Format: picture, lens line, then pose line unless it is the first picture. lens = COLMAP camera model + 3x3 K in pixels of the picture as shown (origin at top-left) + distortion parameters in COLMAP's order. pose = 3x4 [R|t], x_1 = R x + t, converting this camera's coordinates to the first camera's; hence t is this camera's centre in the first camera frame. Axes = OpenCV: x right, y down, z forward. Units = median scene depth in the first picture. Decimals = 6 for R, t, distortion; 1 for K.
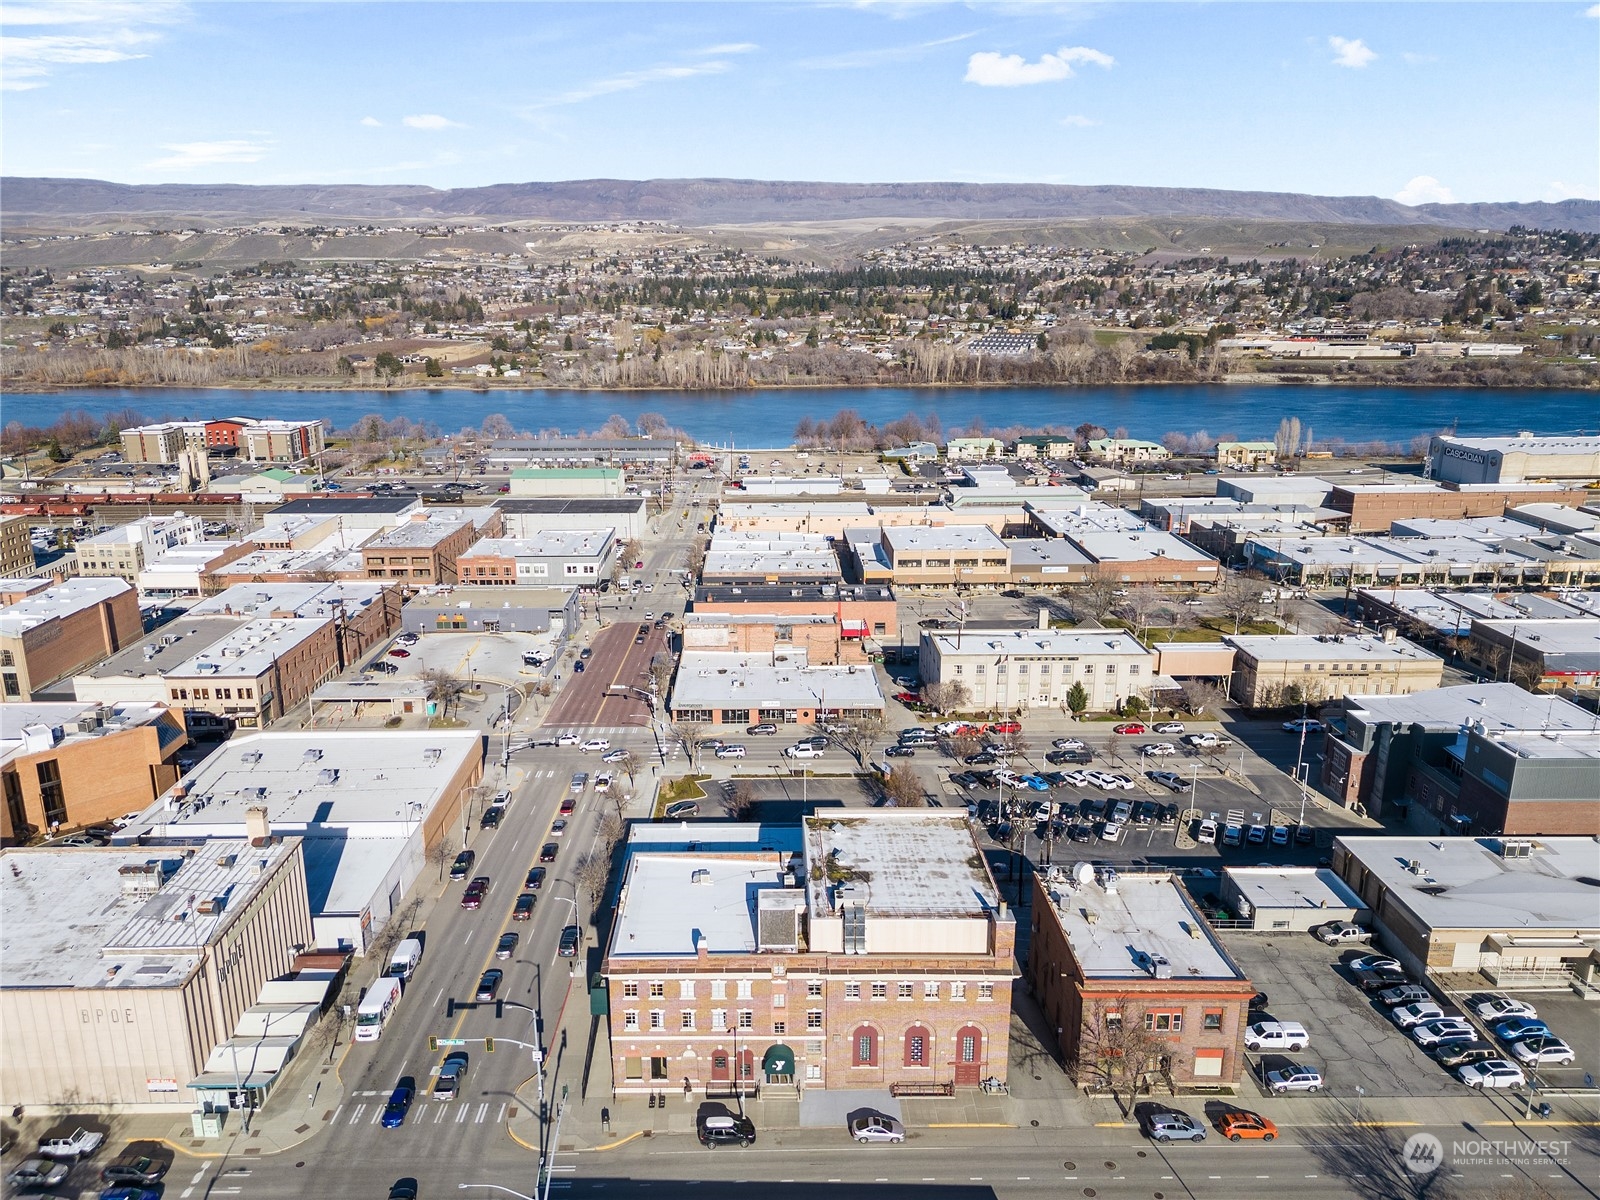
lens RADIAL K [[1134.6, 0, 751.6], [0, 1134.6, 601.4], [0, 0, 1]] dist [0.075092, -0.073268]
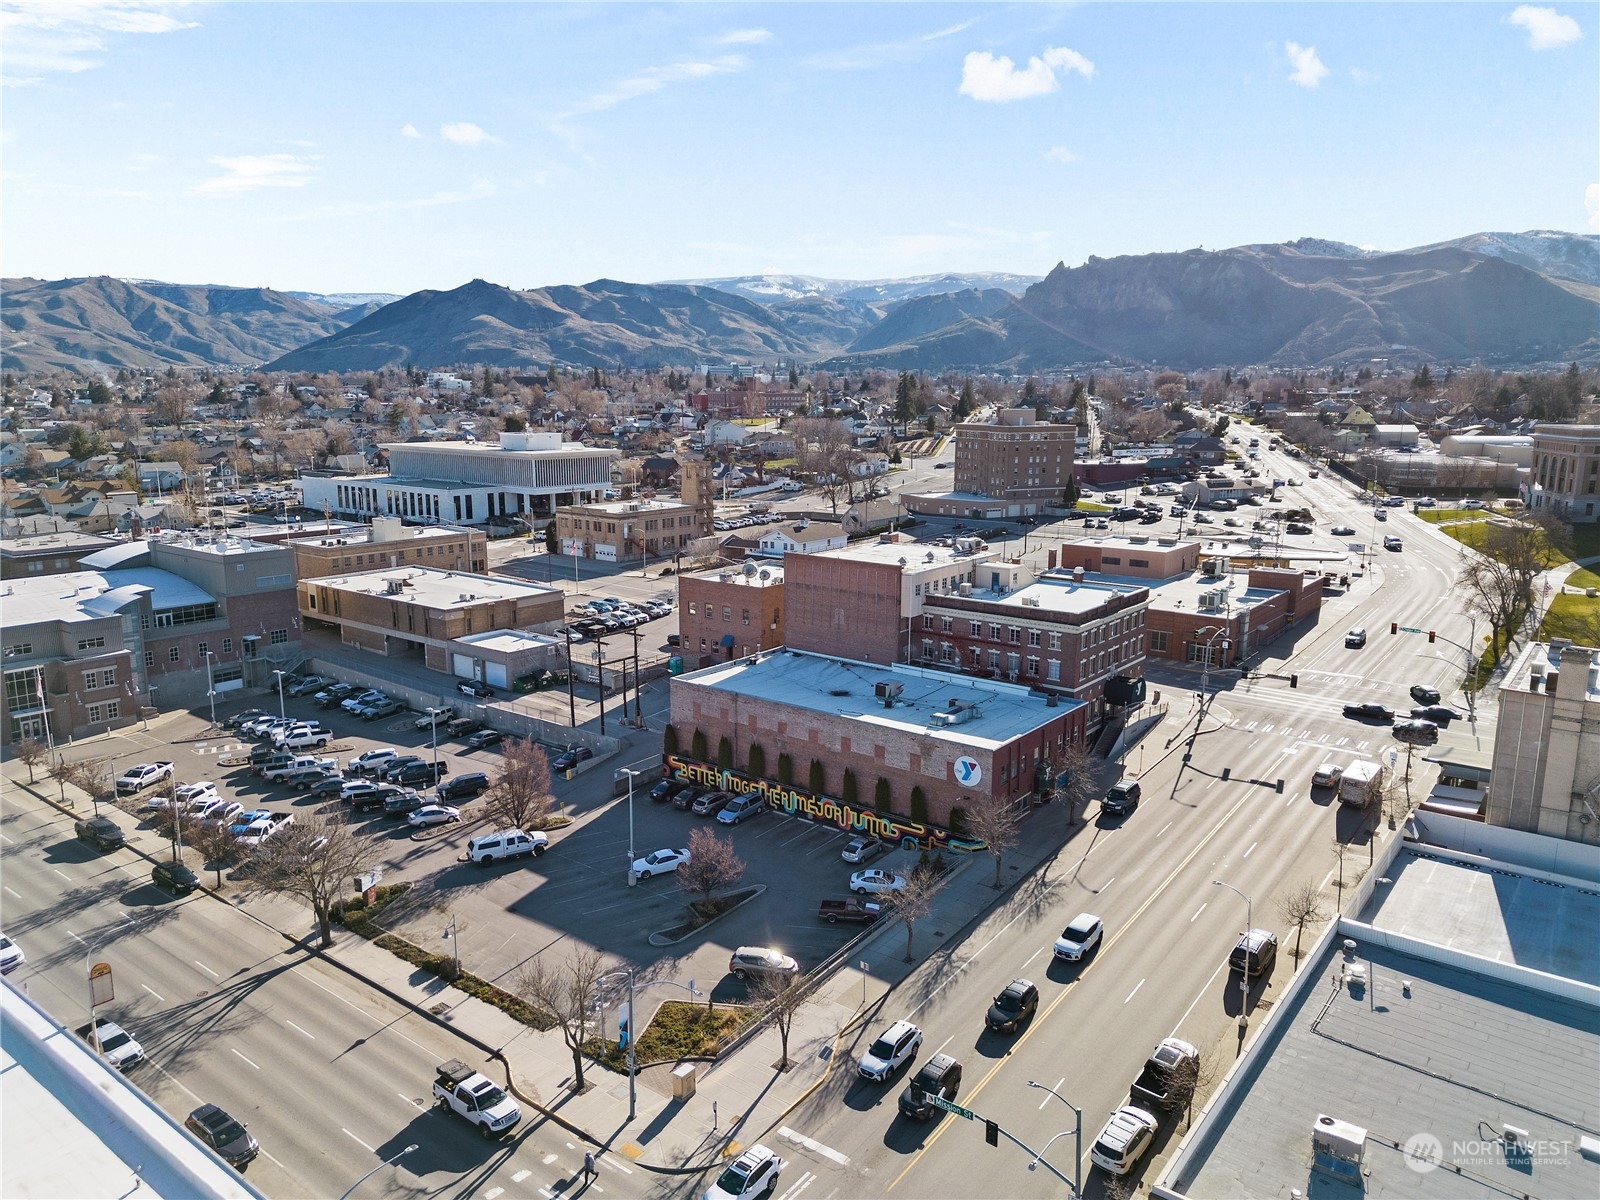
lens RADIAL K [[1105.1, 0, 797.1], [0, 1105.1, 605.1], [0, 0, 1]] dist [0.084370, -0.082261]
pose [[-0.796211, -0.107657, 0.595364, -0.092349], [0.165552, 0.907718, 0.385540, -0.036315], [-0.581928, 0.405535, -0.704912, 0.349548]]
